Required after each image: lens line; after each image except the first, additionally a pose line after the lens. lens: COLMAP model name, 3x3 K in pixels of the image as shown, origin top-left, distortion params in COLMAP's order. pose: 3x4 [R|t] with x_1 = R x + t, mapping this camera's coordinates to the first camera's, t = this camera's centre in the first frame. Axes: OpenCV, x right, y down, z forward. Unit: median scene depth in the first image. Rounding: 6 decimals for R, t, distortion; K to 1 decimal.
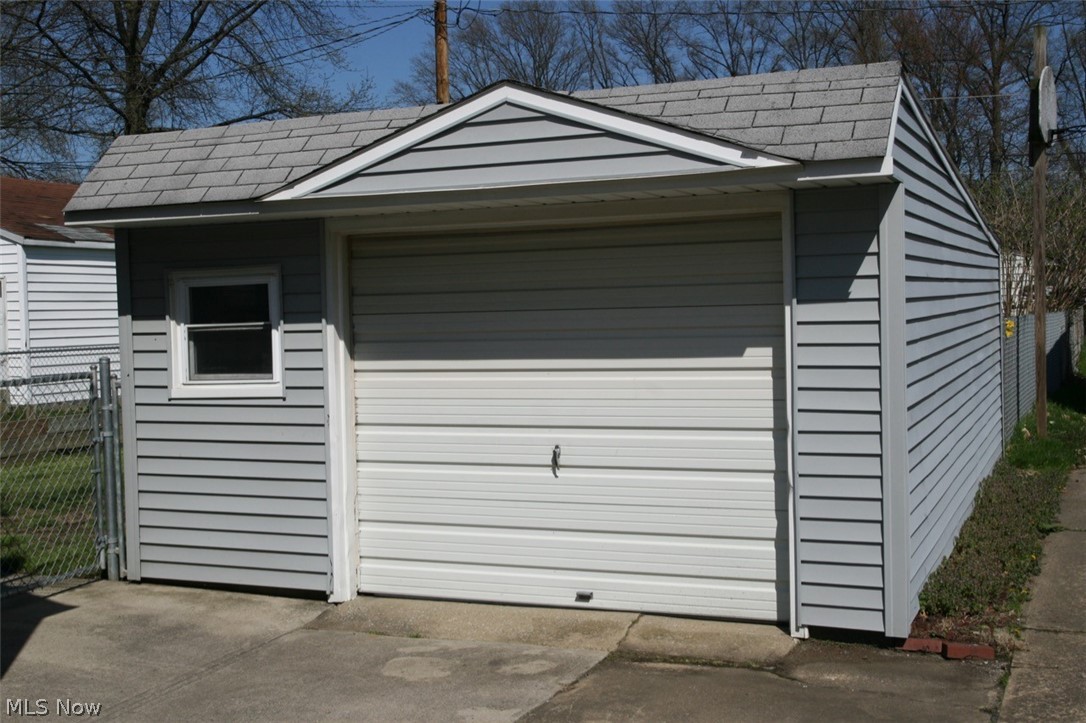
lens RADIAL K [[1322.6, 0, 543.5], [0, 1322.6, 363.5], [0, 0, 1]] dist [-0.010838, 0.000000]
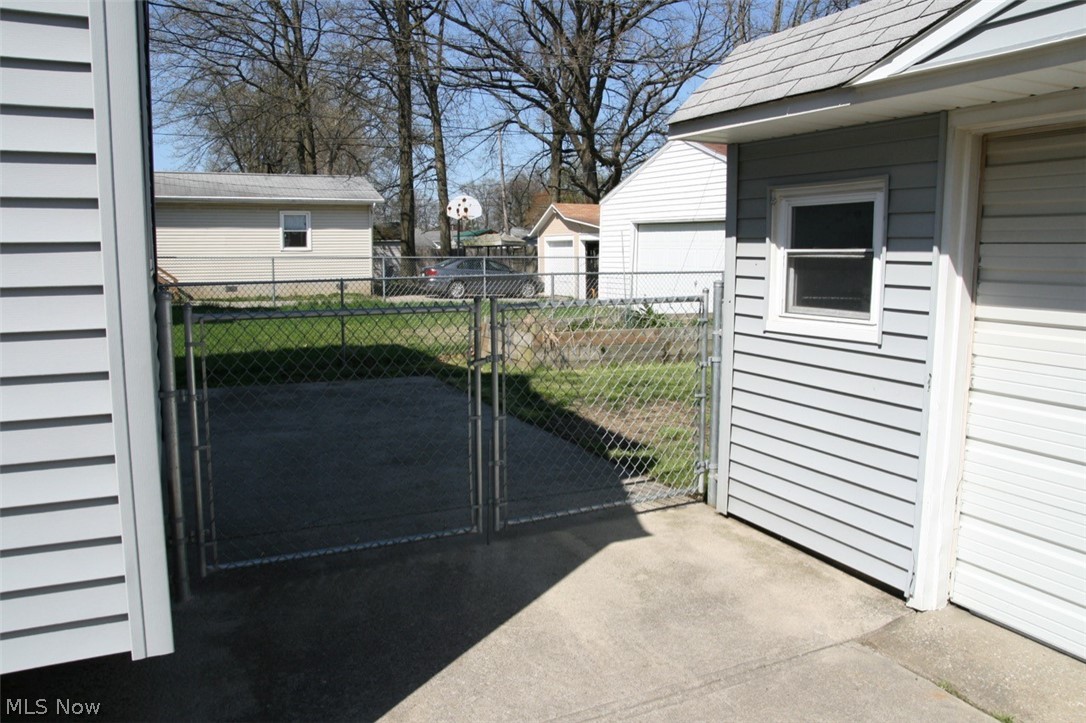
lens RADIAL K [[843.5, 0, 547.8], [0, 843.5, 363.5], [0, 0, 1]] dist [-0.085330, 0.014048]
pose [[0.745117, 0.114445, -0.657041, -0.013733], [-0.044423, 0.991496, 0.122324, -0.015430], [0.665453, -0.061958, 0.743864, 0.490217]]
